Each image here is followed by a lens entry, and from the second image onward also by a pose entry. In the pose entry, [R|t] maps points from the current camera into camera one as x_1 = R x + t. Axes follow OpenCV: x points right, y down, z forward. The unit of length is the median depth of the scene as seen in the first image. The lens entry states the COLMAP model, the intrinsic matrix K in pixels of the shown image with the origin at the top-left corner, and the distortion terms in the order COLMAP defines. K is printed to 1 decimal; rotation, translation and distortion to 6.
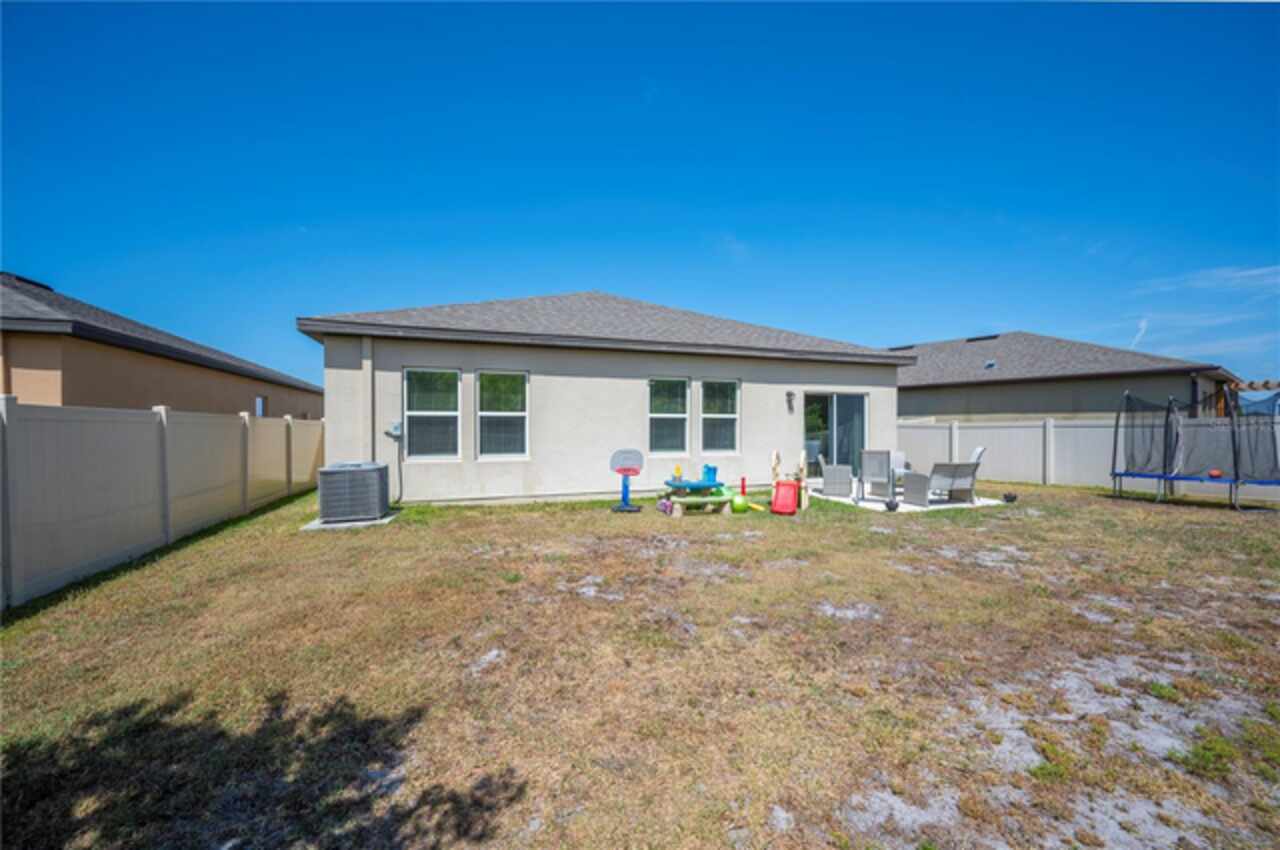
lens RADIAL K [[506.0, 0, 641.4], [0, 506.0, 427.9], [0, 0, 1]] dist [-0.000924, -0.000165]
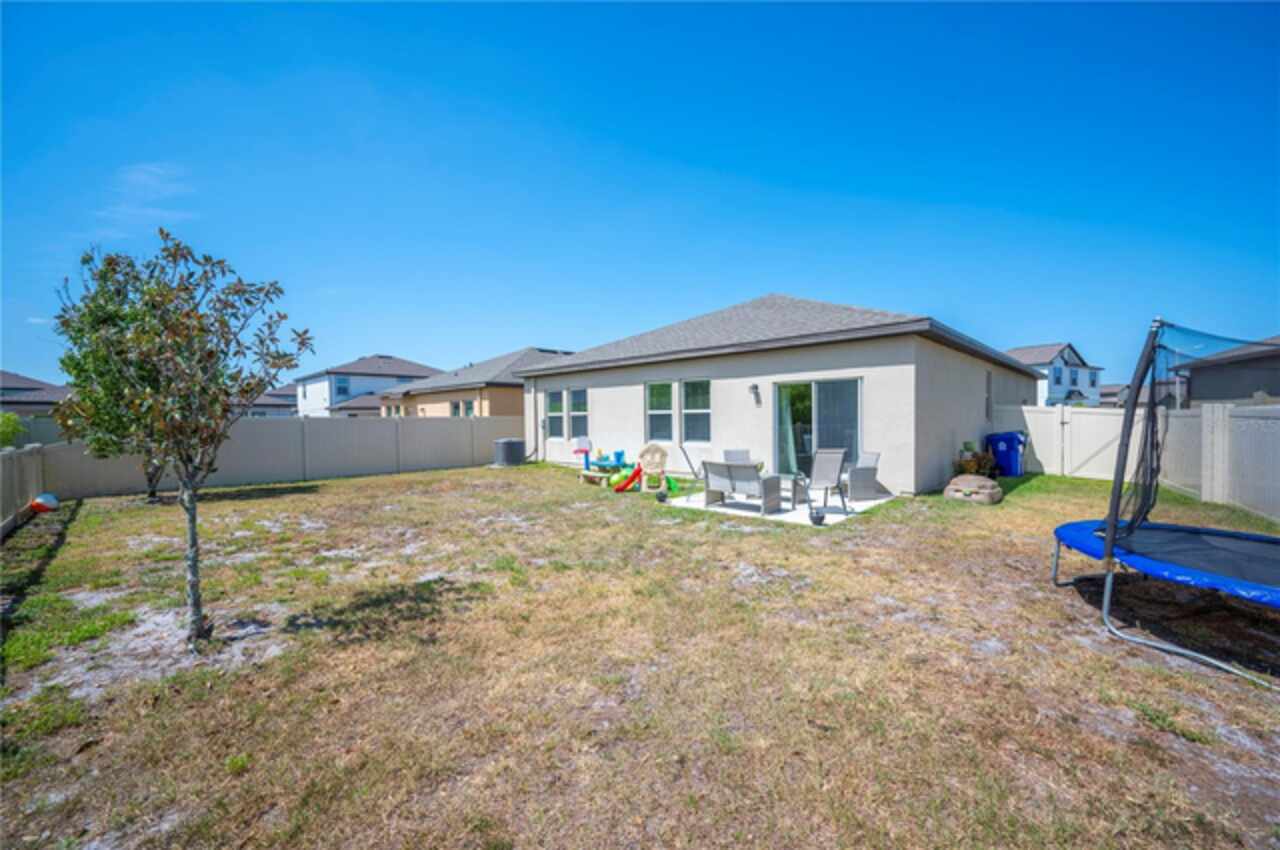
lens RADIAL K [[506.0, 0, 639.7], [0, 506.0, 424.2], [0, 0, 1]] dist [-0.000924, -0.000165]
pose [[0.430010, 0.003405, -0.902818, 1.102287], [0.001382, 0.999989, 0.004430, -0.000084], [0.902823, -0.003153, 0.430001, 0.393837]]
